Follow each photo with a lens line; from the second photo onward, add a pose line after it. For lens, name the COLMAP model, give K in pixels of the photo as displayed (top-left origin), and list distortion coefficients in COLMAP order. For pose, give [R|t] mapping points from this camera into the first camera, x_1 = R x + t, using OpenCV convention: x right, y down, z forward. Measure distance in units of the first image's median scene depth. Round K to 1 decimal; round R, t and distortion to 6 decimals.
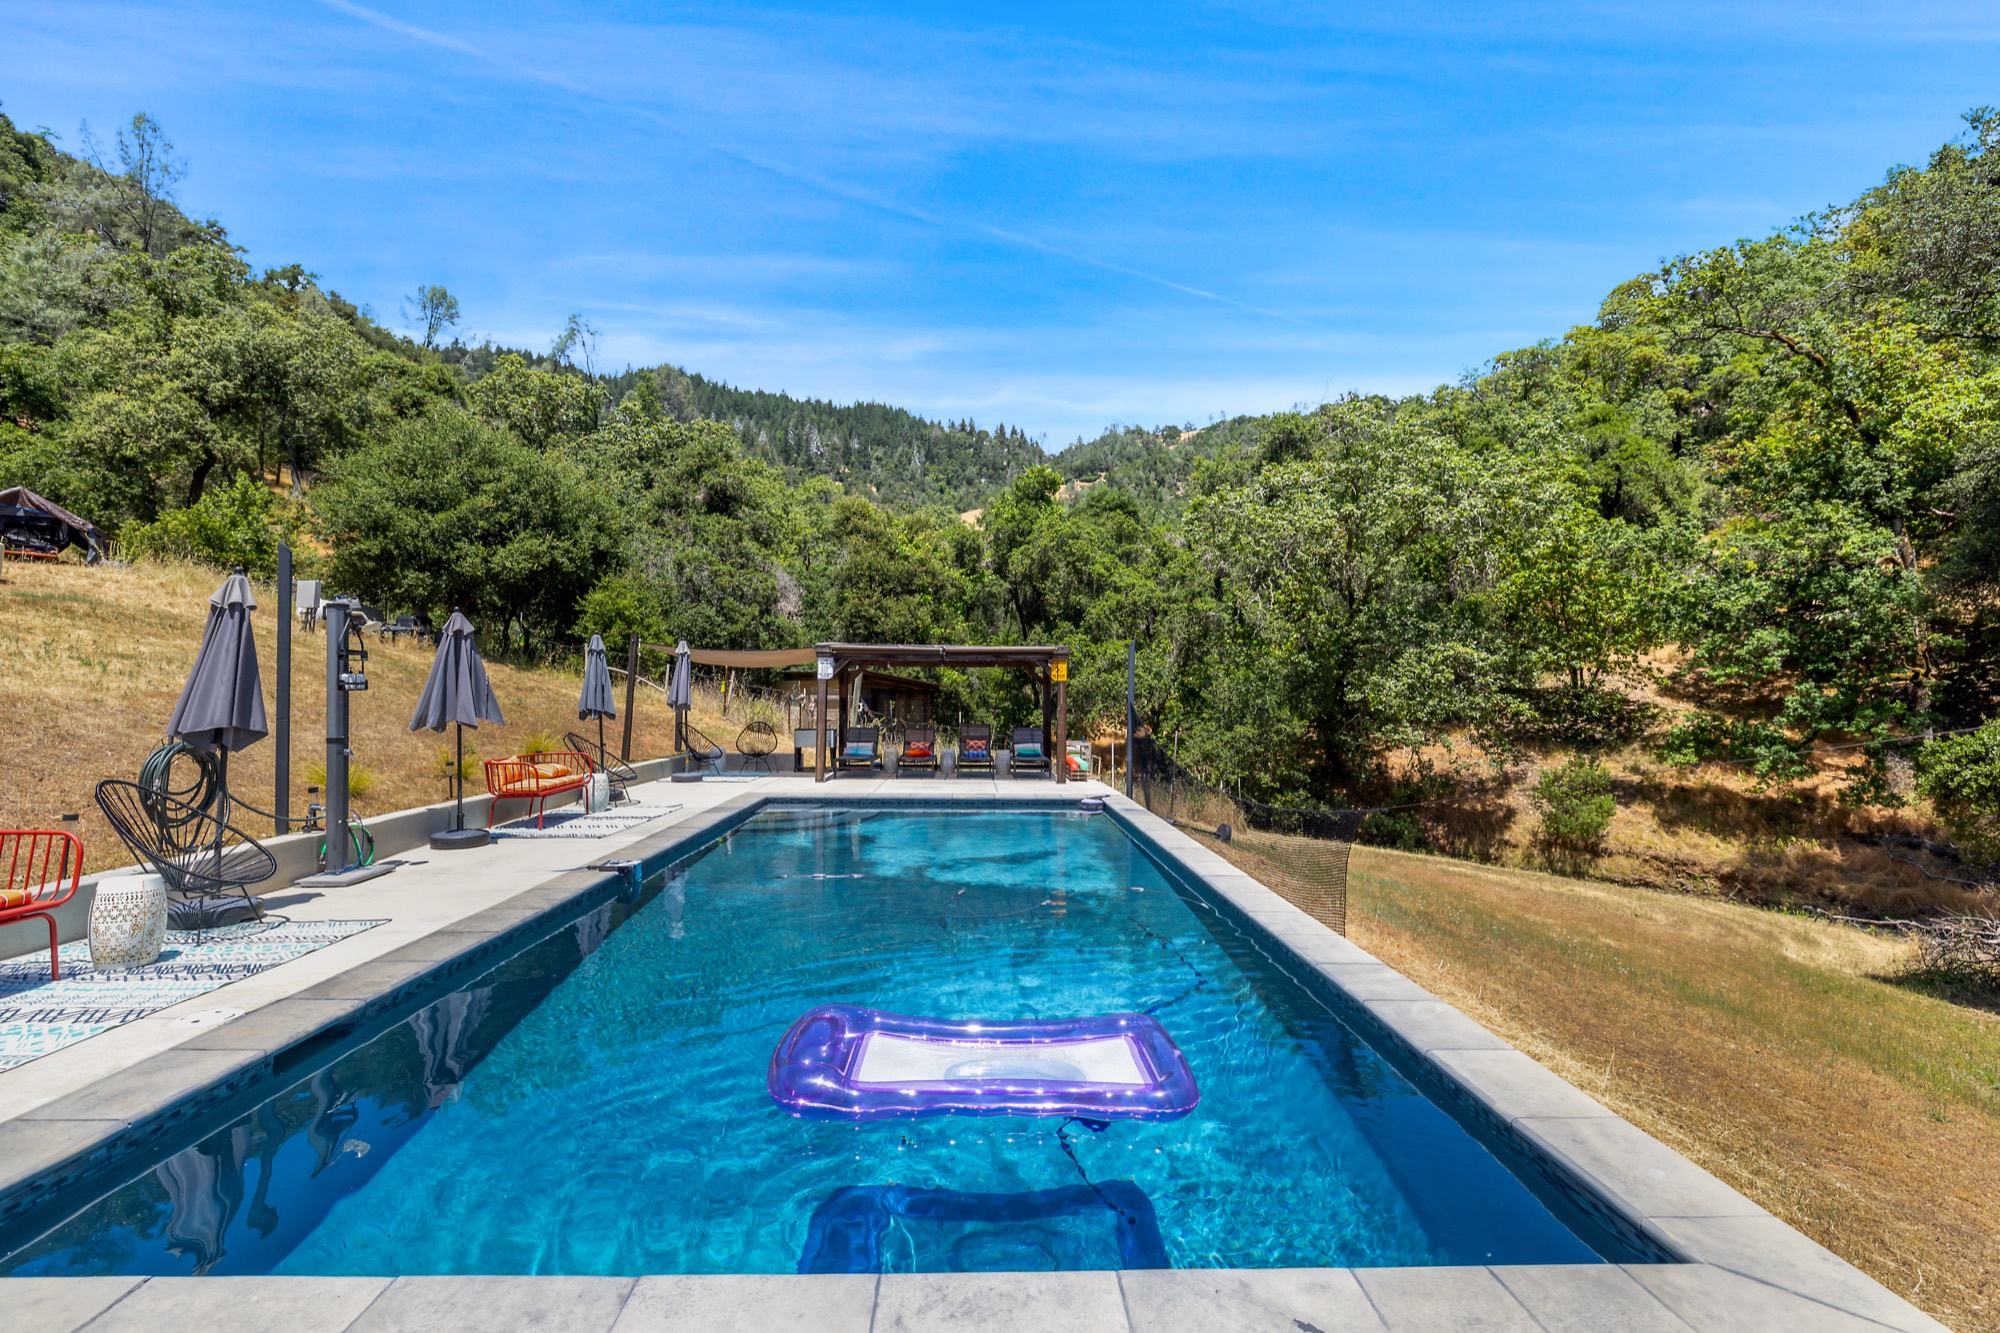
lens RADIAL K [[892.1, 0, 998.7], [0, 892.1, 663.1], [0, 0, 1]] dist [-0.003266, -0.000171]
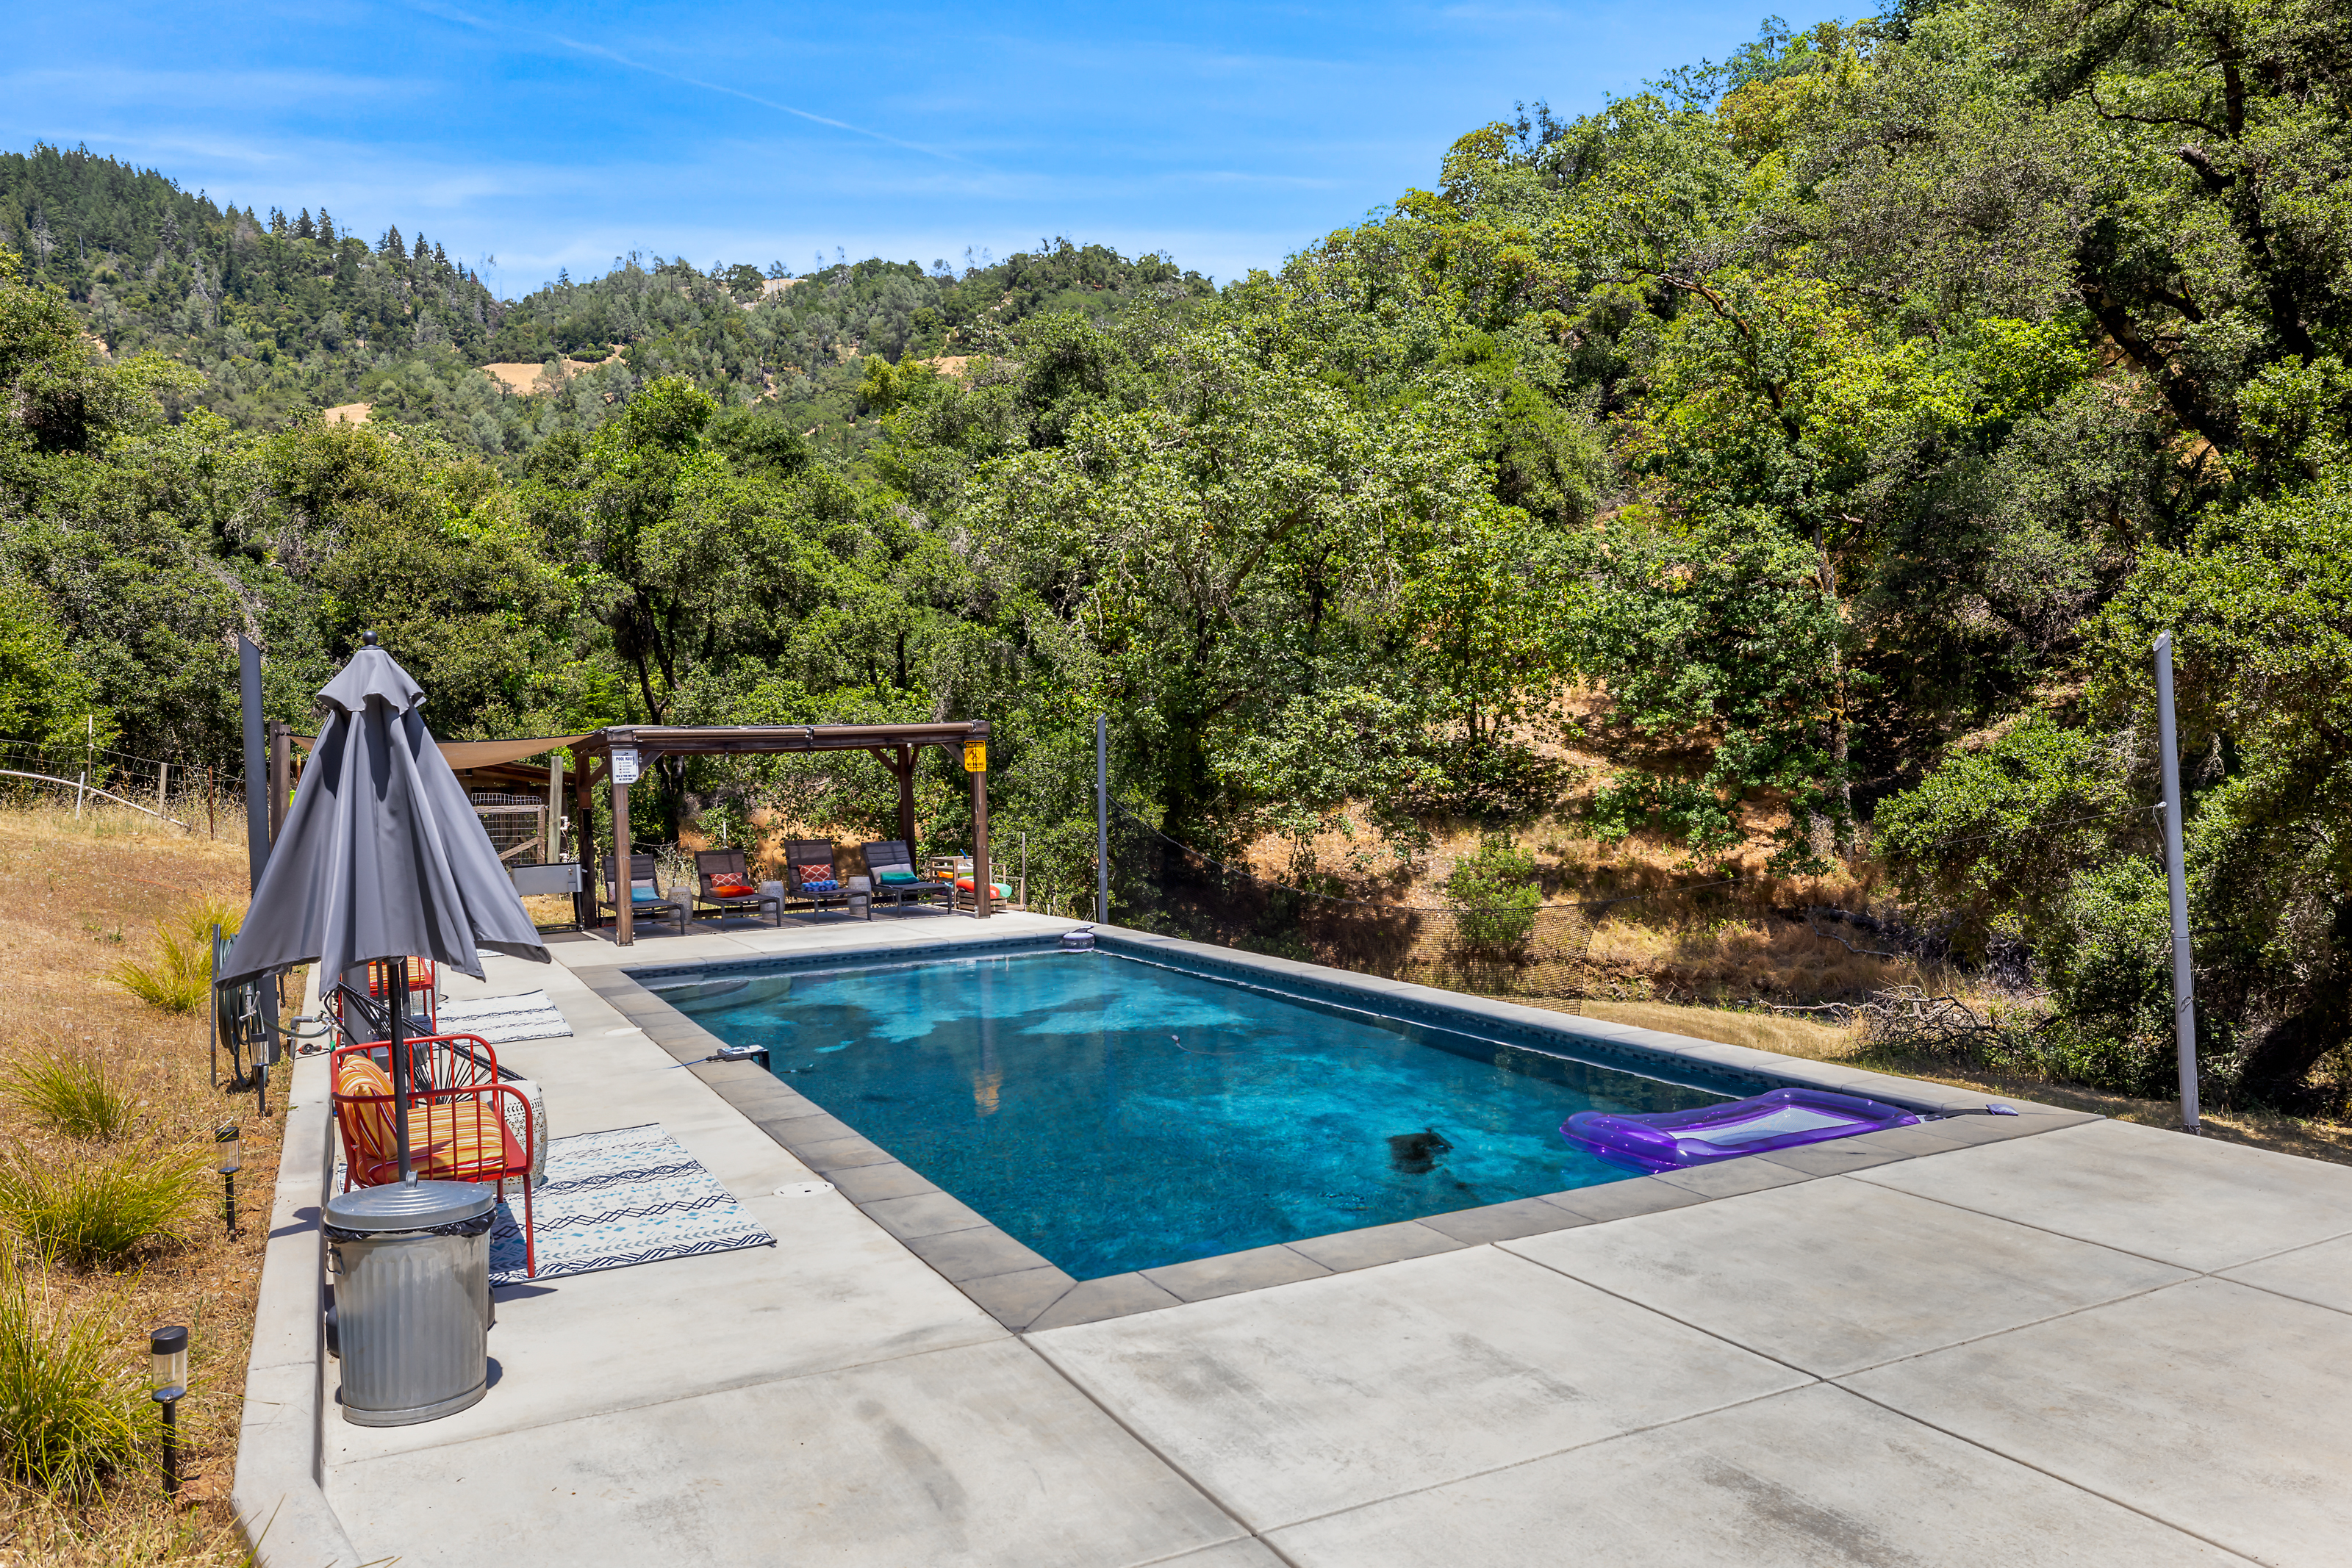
lens RADIAL K [[1618.2, 0, 1166.6], [0, 1618.2, 782.7], [0, 0, 1]] dist [-0.005477, 0.004582]
pose [[0.904114, -0.043030, 0.425120, -0.155643], [0.022378, 0.998319, 0.053456, -0.016498], [-0.426706, -0.038817, 0.903557, -0.093836]]
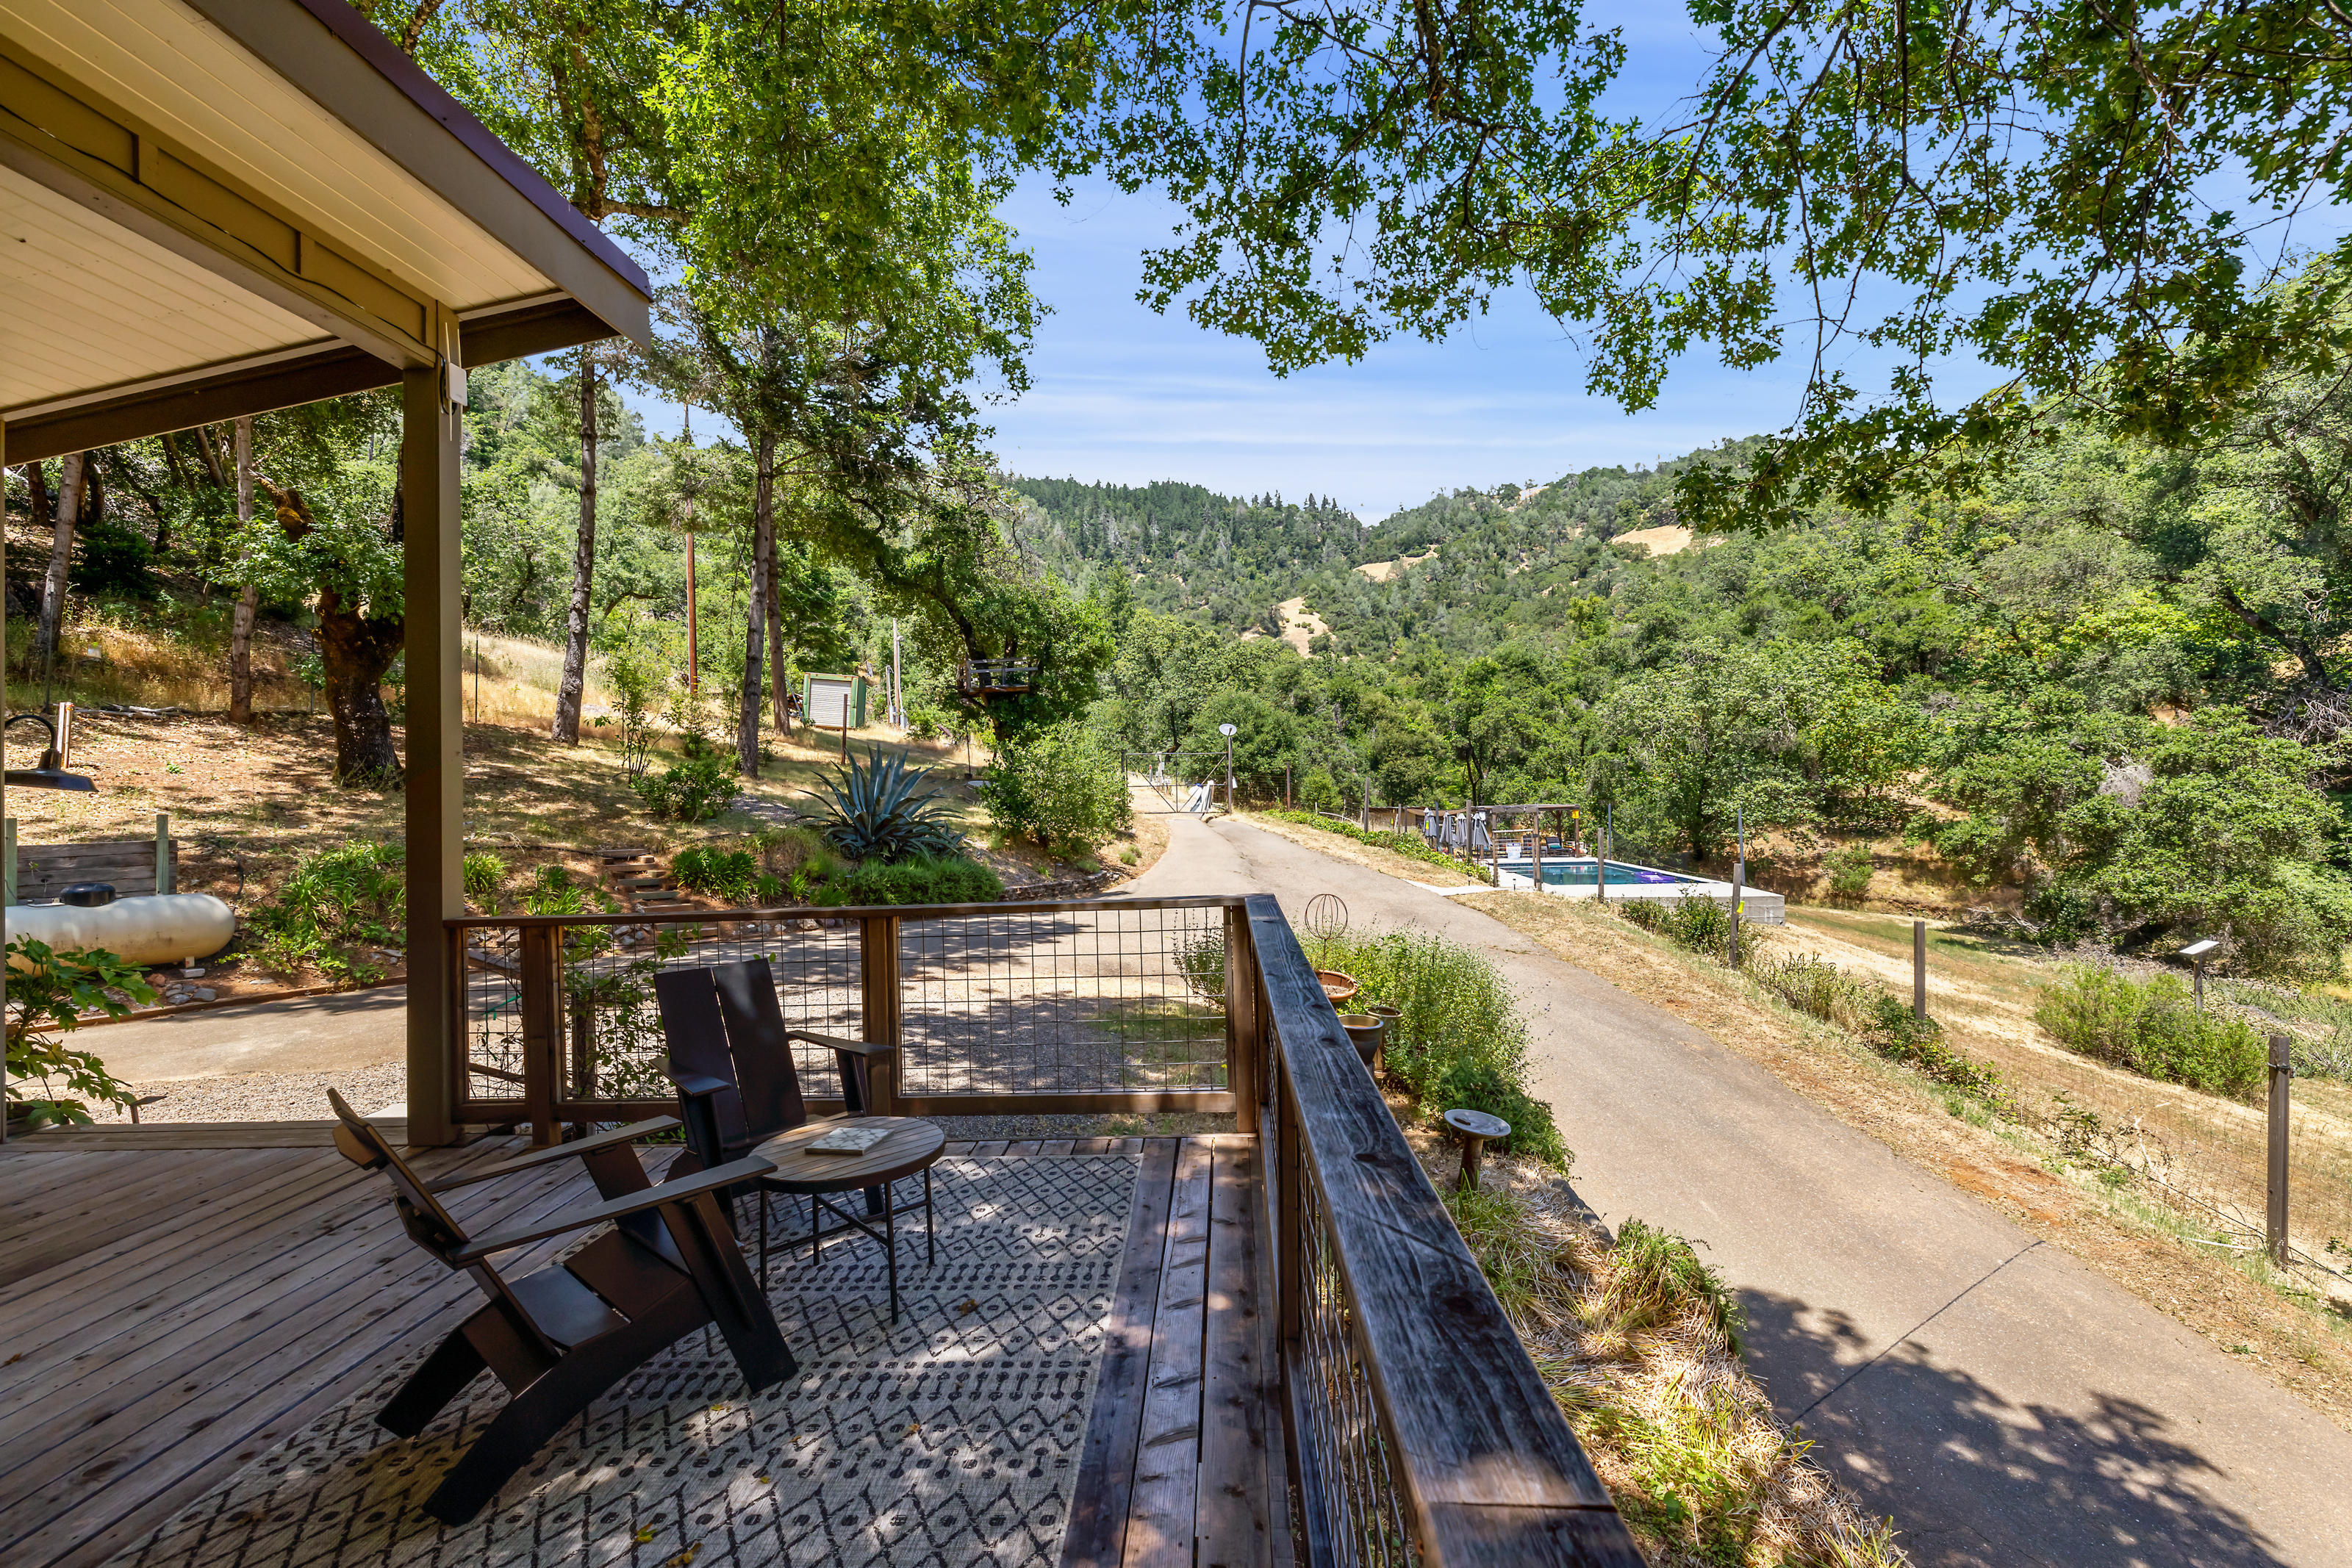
lens RADIAL K [[997.4, 0, 1167.1], [0, 997.4, 783.2], [0, 0, 1]] dist [0.001170, -0.000212]
pose [[0.989066, -0.036391, -0.142913, -0.319471], [0.039459, 0.999046, 0.018697, -0.084833], [0.142096, -0.024131, 0.989559, -0.944091]]
